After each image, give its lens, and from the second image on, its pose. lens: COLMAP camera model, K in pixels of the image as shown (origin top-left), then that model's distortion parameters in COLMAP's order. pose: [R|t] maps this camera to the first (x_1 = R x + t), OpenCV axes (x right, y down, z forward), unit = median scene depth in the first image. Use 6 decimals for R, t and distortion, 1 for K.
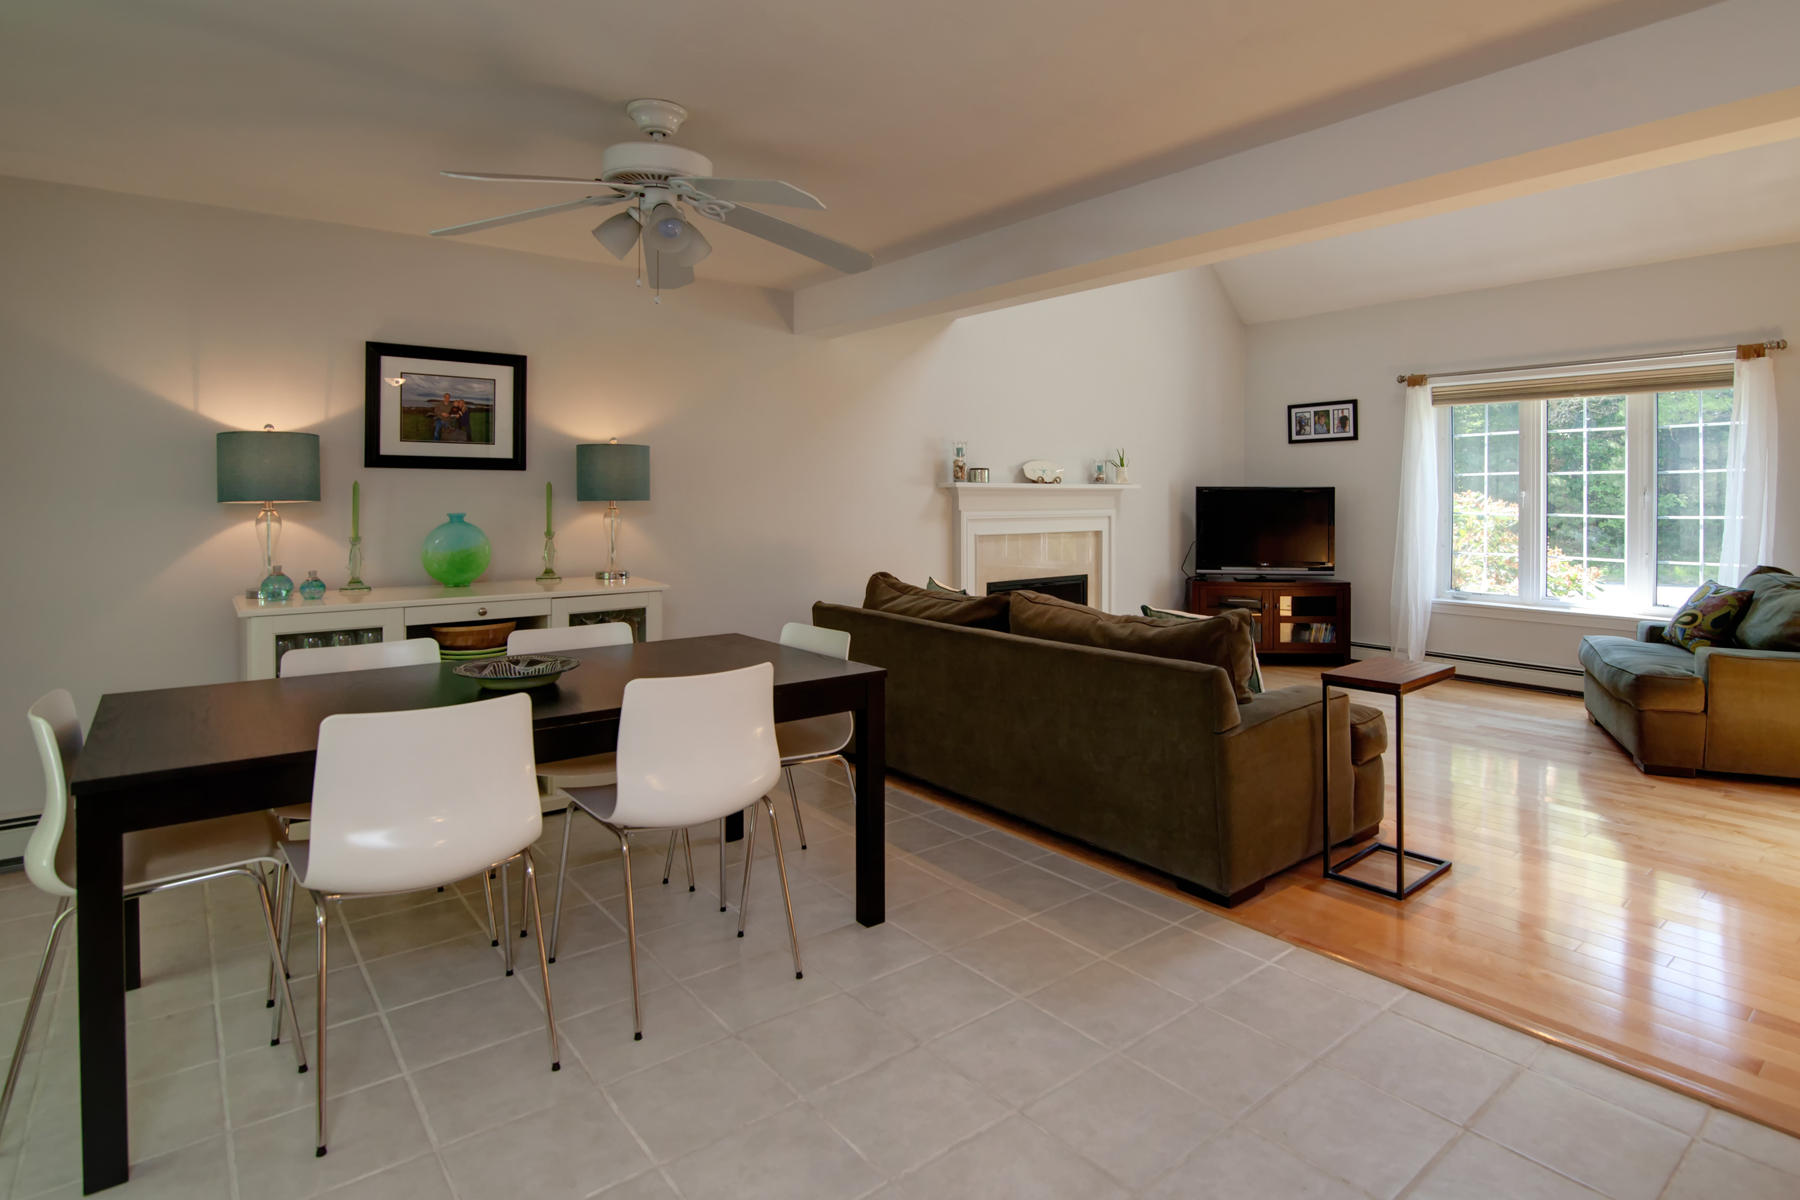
lens RADIAL K [[926.3, 0, 949.7], [0, 926.3, 507.7], [0, 0, 1]] dist [-0.009411, -0.003062]
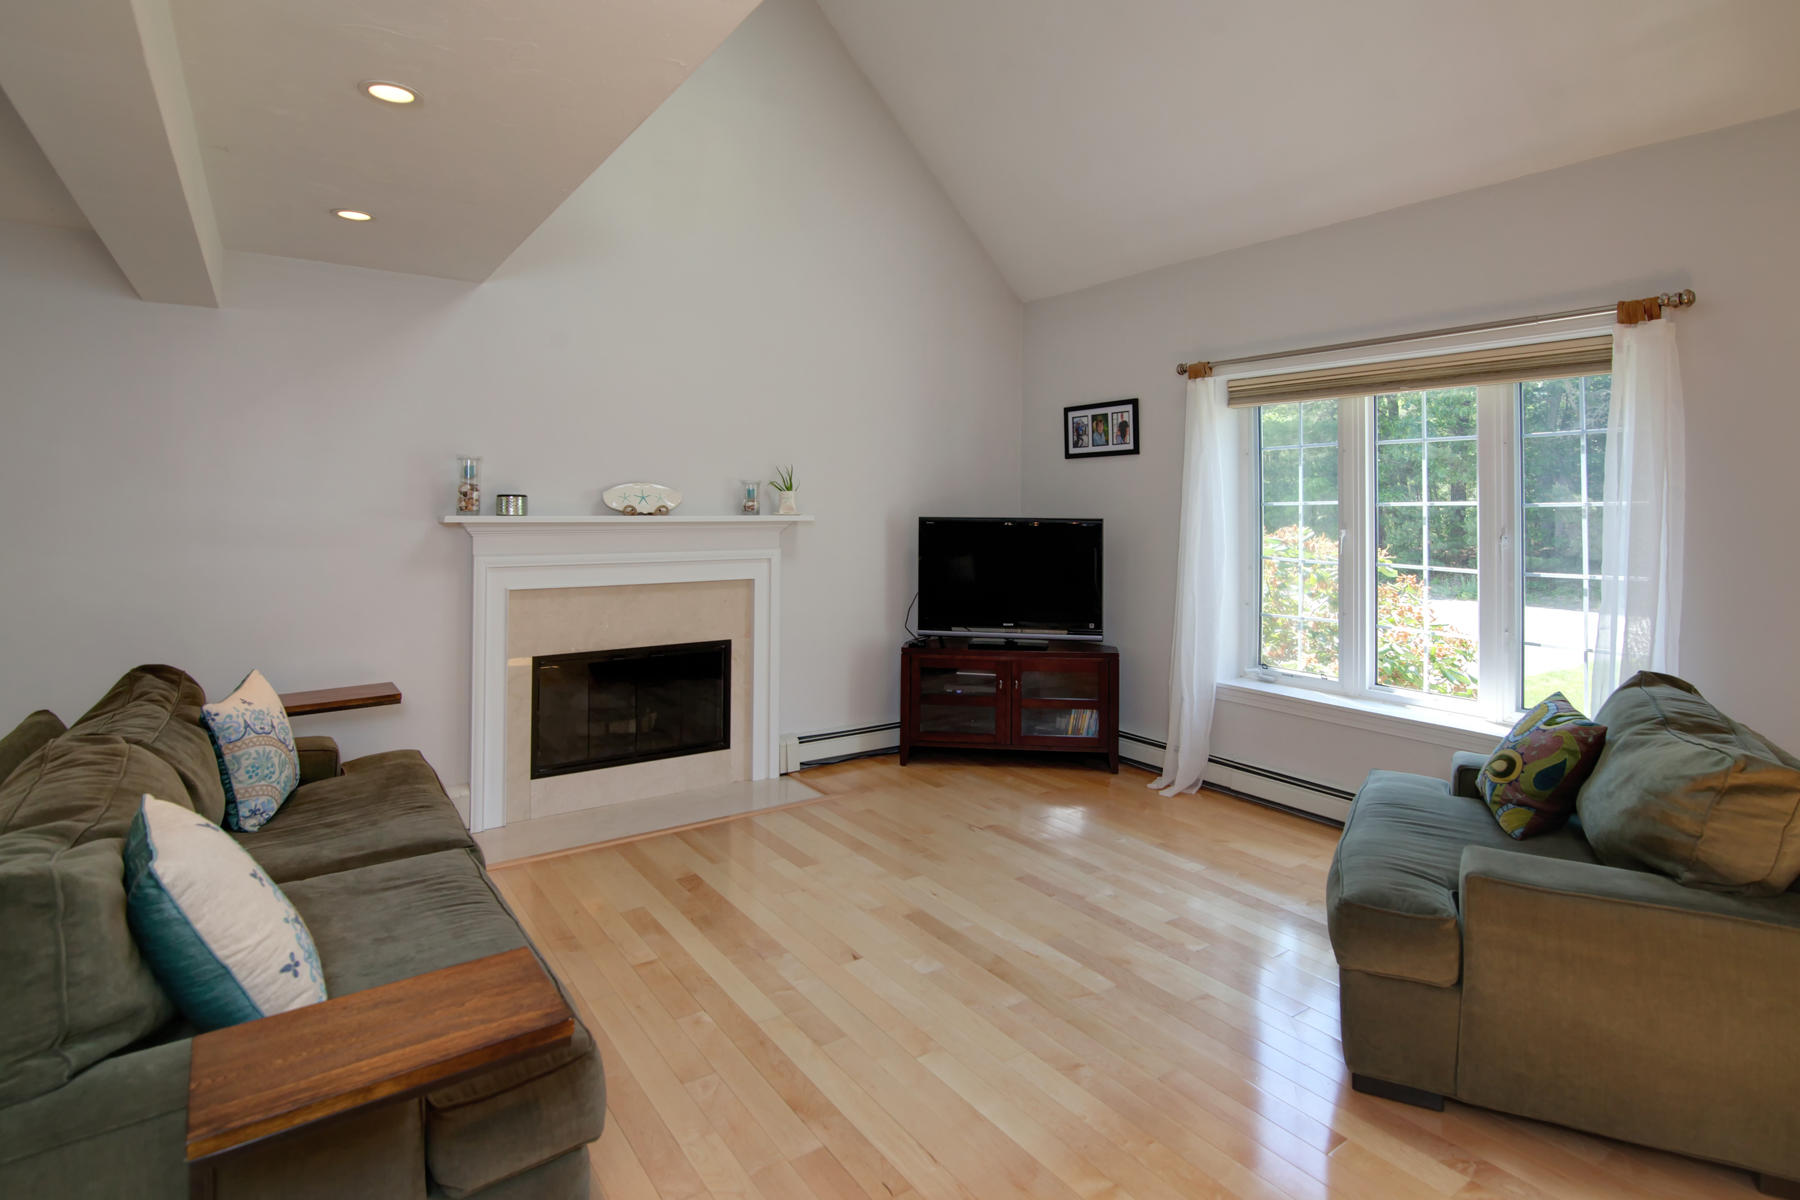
lens RADIAL K [[926.3, 0, 937.8], [0, 926.3, 487.8], [0, 0, 1]] dist [-0.009411, -0.003062]
pose [[0.998423, 0.003538, -0.056030, 0.373831], [-0.005462, 0.999399, -0.034223, -0.024528], [0.055876, 0.034475, 0.997842, 0.308906]]
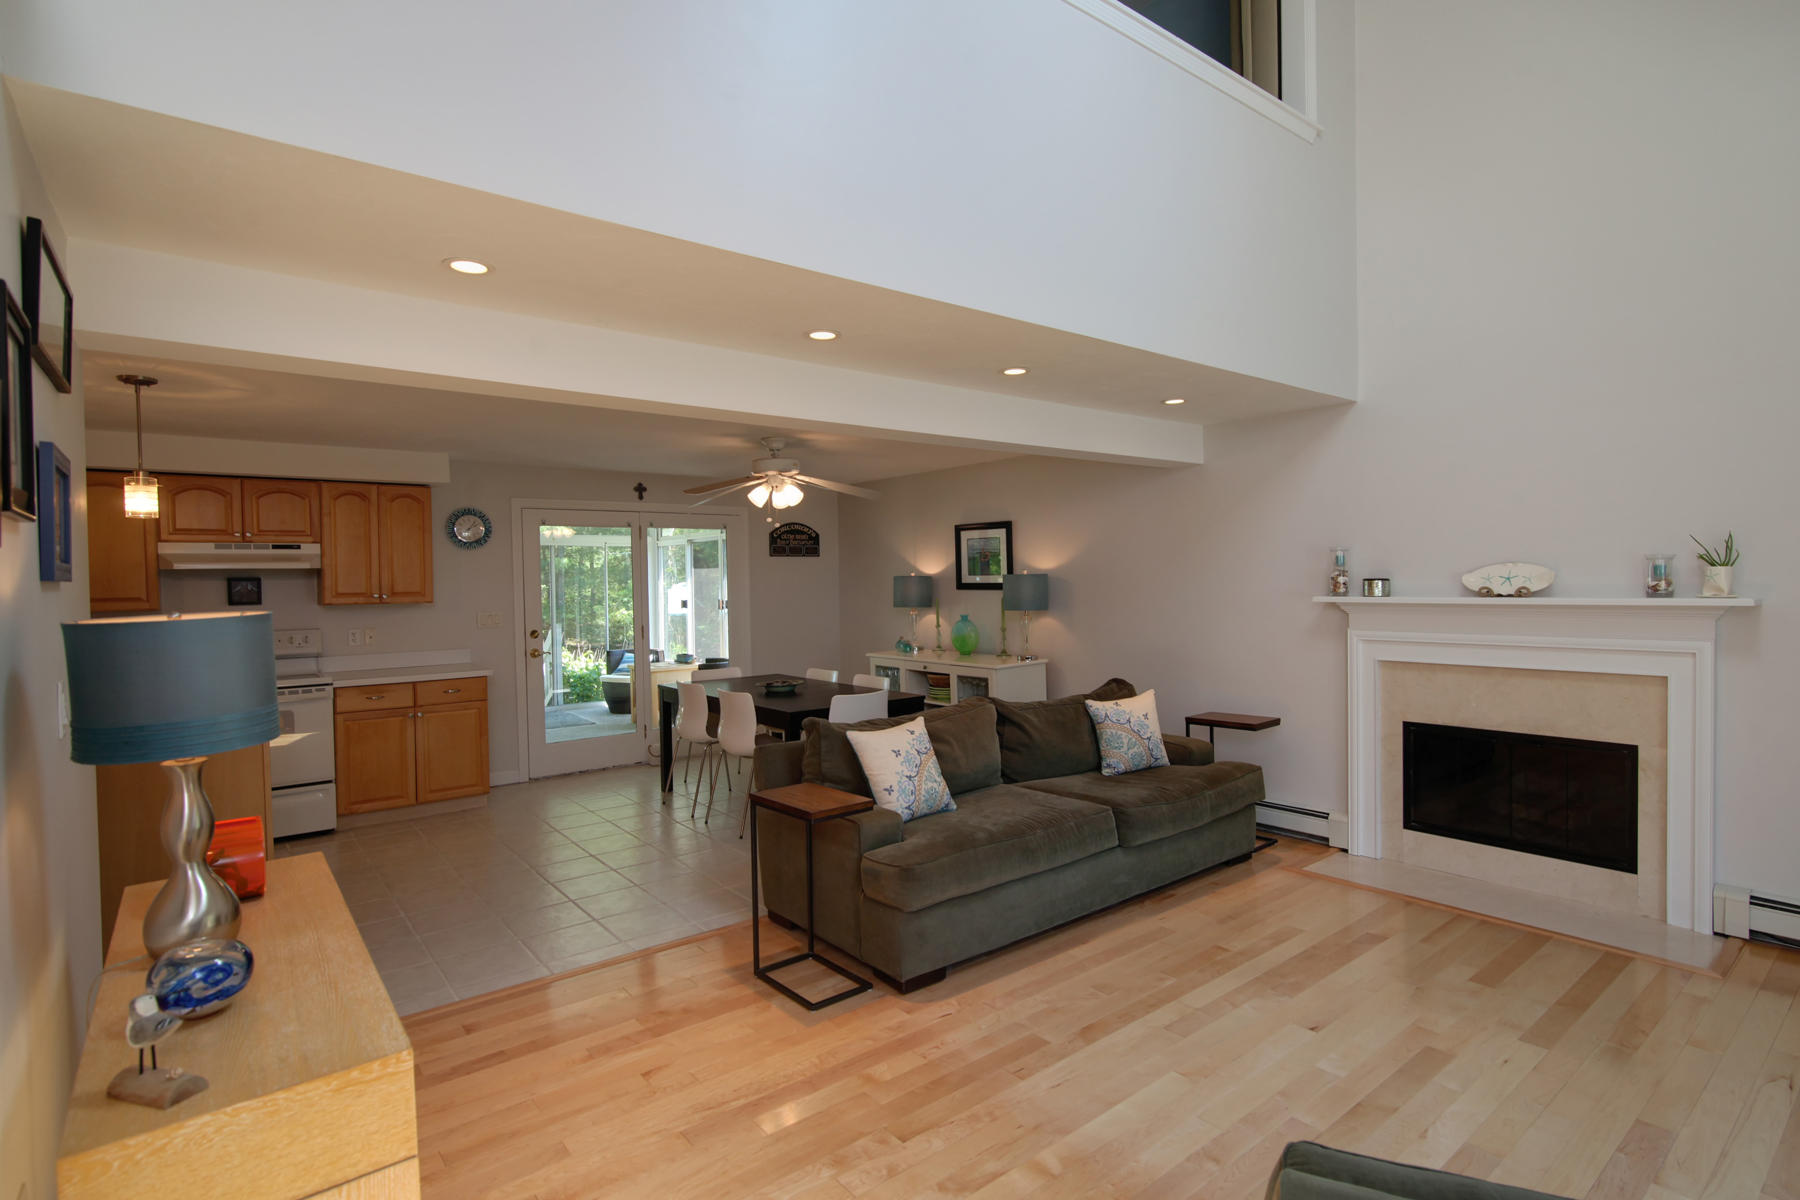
lens RADIAL K [[926.3, 0, 948.6], [0, 926.3, 602.9], [0, 0, 1]] dist [-0.009411, -0.003062]
pose [[-0.001637, 0.025184, -0.999681, 0.796723], [0.001460, 0.999682, 0.025181, -0.039835], [0.999998, -0.001418, -0.001674, 0.597699]]
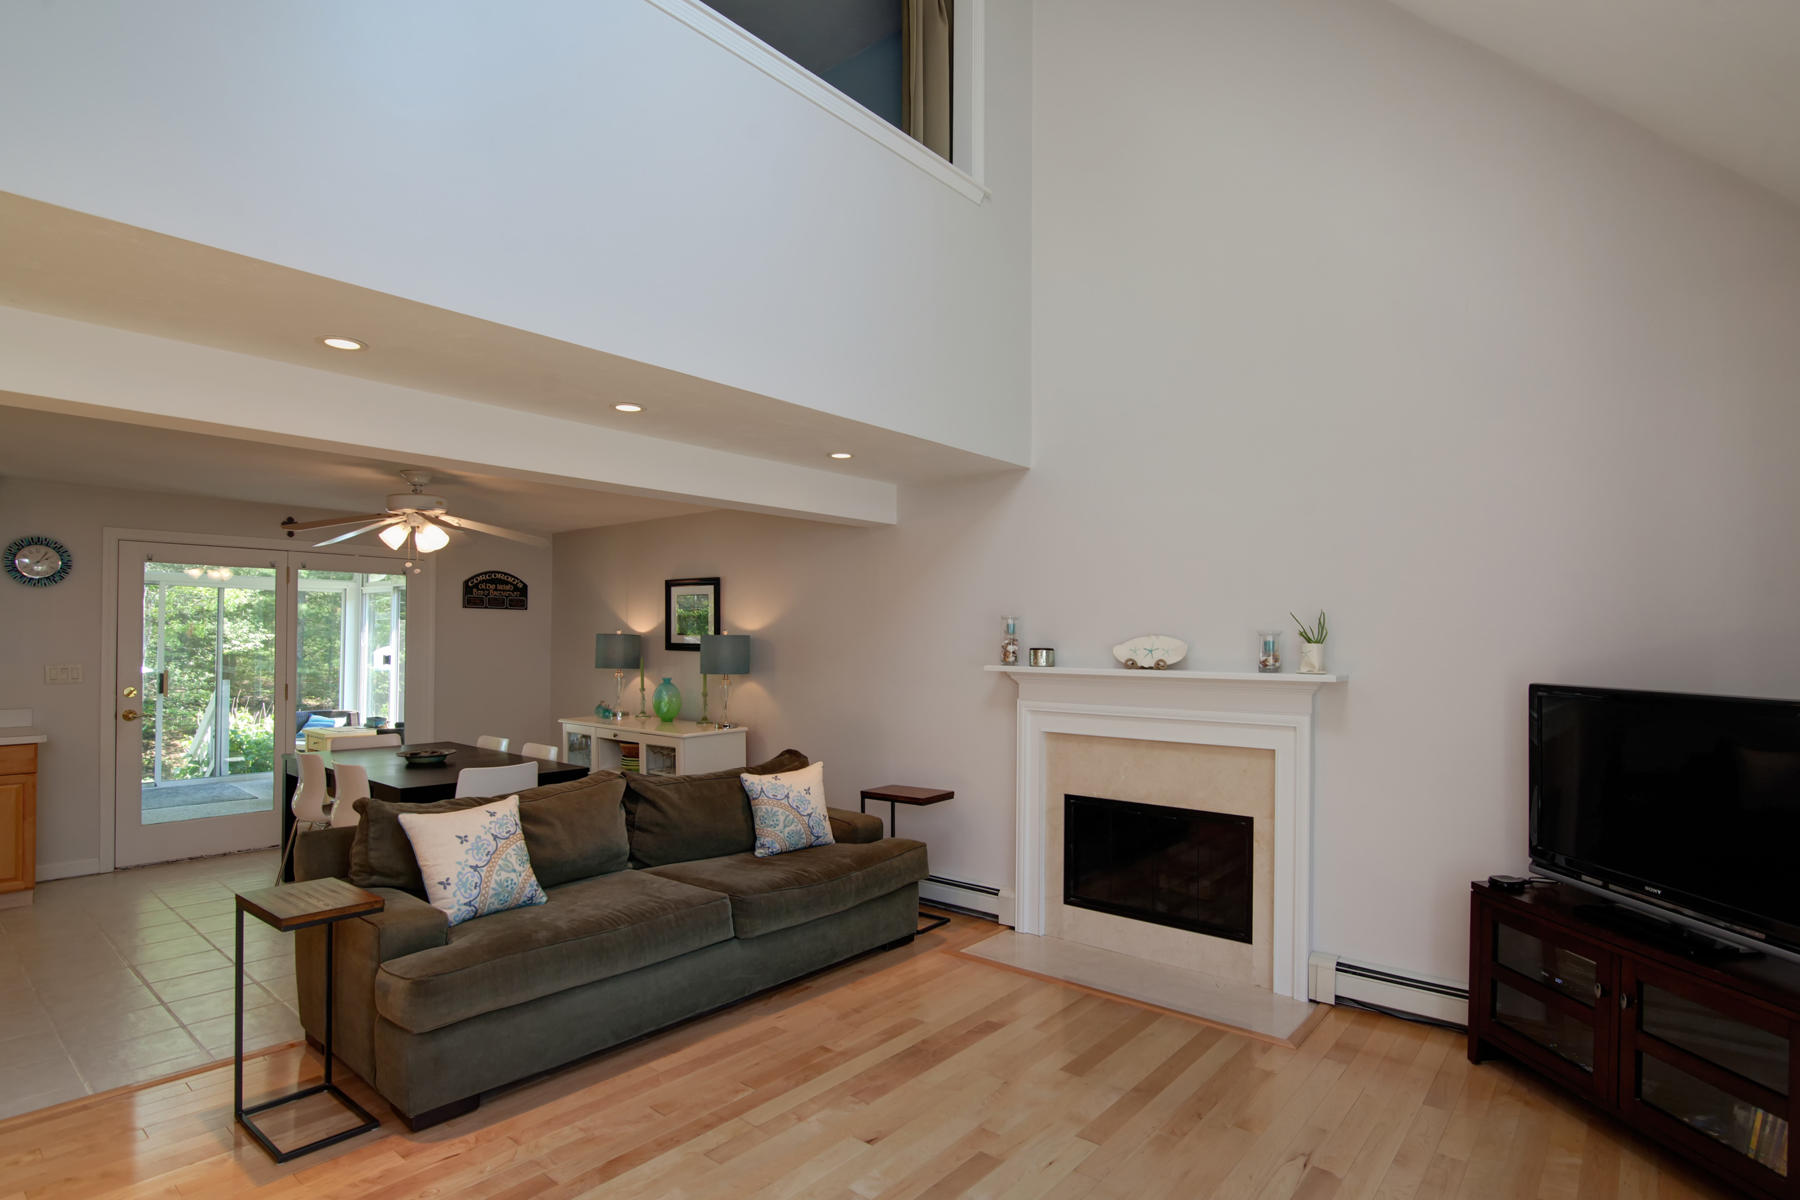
lens RADIAL K [[926.3, 0, 994.9], [0, 926.3, 635.4], [0, 0, 1]] dist [-0.009411, -0.003062]
pose [[0.217686, -0.004480, -0.976009, 0.762591], [-0.022678, 0.999696, -0.009647, -0.042662], [0.975755, 0.024234, 0.217519, 0.747079]]
